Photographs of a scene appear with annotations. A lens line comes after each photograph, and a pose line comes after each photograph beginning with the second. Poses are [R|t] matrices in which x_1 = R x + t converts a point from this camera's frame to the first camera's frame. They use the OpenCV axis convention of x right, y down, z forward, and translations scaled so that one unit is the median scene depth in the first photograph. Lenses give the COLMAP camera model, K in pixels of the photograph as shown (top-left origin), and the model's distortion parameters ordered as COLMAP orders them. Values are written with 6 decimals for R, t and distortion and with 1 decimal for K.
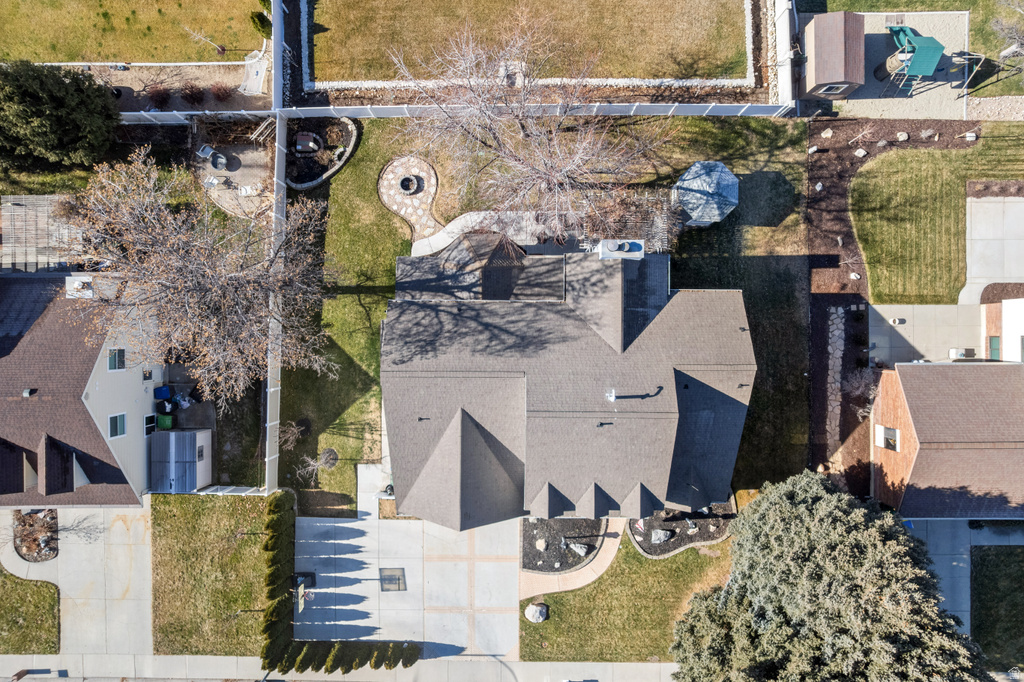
lens RADIAL K [[646.7, 0, 512.0], [0, 646.7, 341.0], [0, 0, 1]] dist [-0.023685, 0.000487]
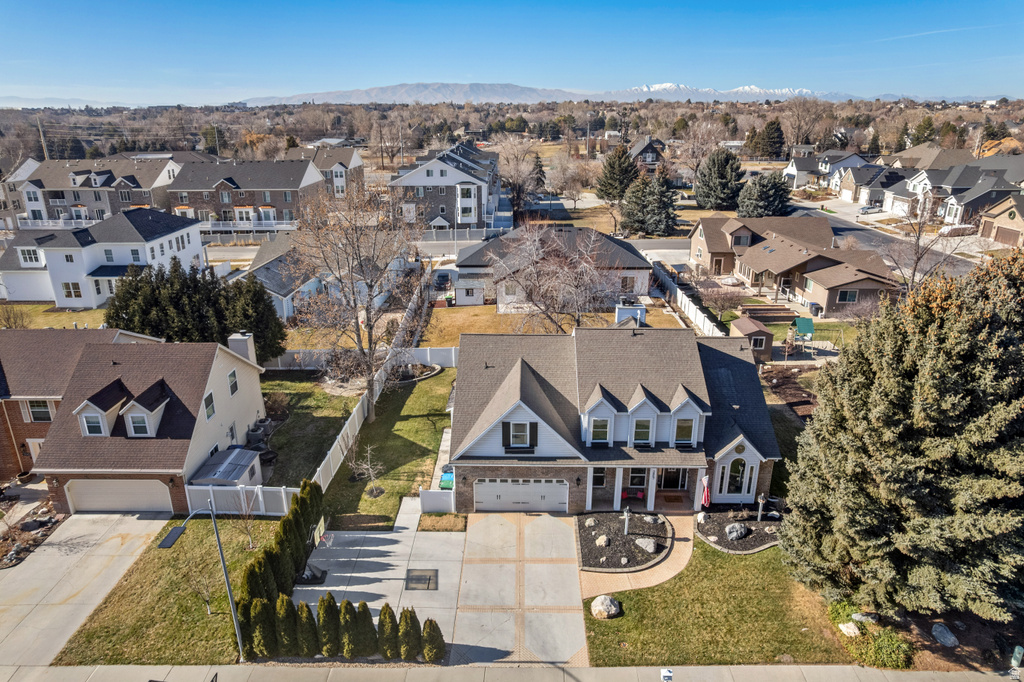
lens RADIAL K [[665.3, 0, 515.6], [0, 665.3, 361.3], [0, 0, 1]] dist [-0.002856, -0.000648]
pose [[0.999948, 0.009172, -0.004406, -0.067570], [-0.007375, 0.354934, -0.934862, 1.049925], [-0.007011, 0.934846, 0.354984, 0.452295]]
